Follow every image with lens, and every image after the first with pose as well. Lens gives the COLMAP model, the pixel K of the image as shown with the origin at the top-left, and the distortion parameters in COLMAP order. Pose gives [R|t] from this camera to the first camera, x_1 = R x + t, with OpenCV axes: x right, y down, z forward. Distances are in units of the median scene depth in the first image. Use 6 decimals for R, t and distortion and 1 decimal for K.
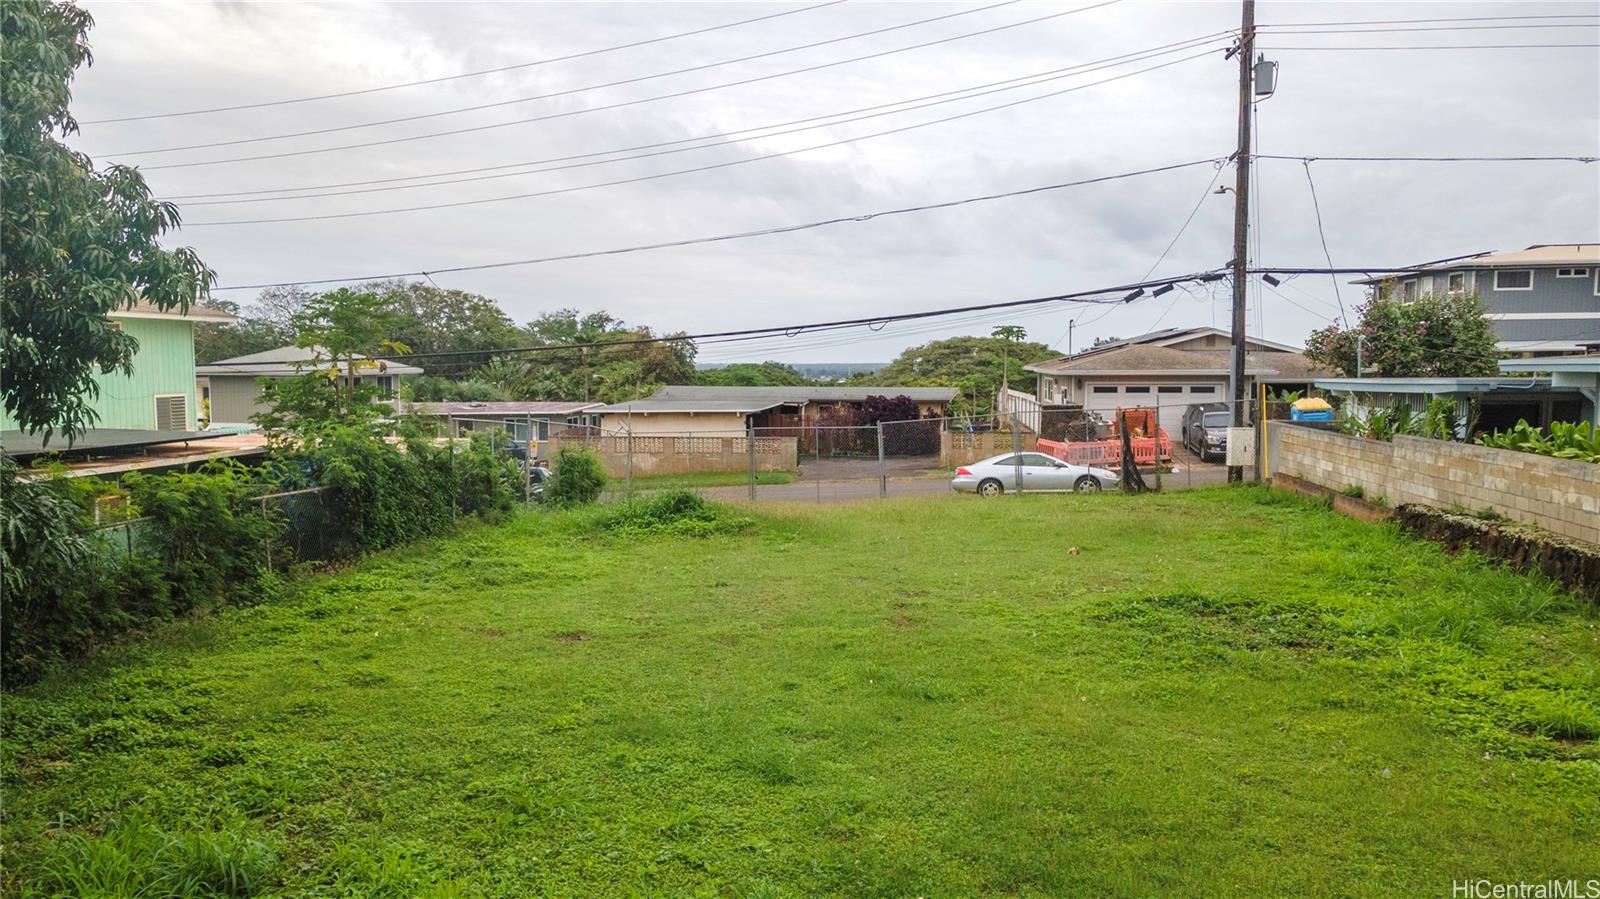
lens RADIAL K [[1172.8, 0, 786.1], [0, 1172.8, 448.4], [0, 0, 1]] dist [0.015820, 0.083993]
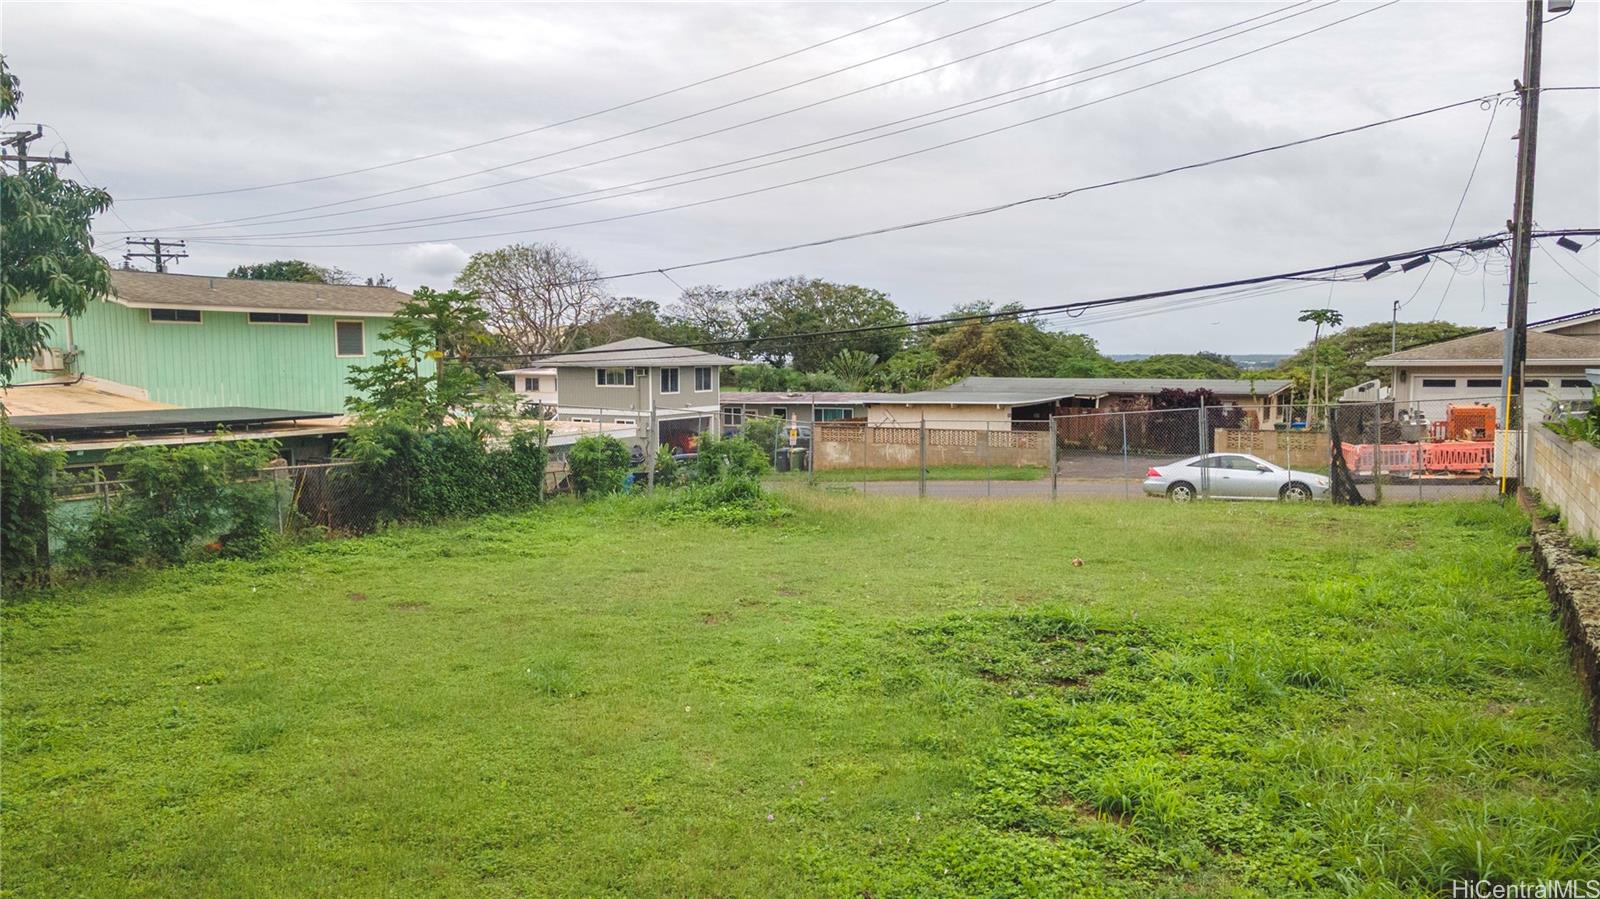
lens RADIAL K [[1172.8, 0, 786.1], [0, 1172.8, 448.4], [0, 0, 1]] dist [0.015820, 0.083993]
pose [[0.923845, 0.028152, -0.381731, 0.232924], [-0.025672, 0.999603, 0.011589, -0.002054], [0.381905, -0.000906, 0.924201, 0.055649]]
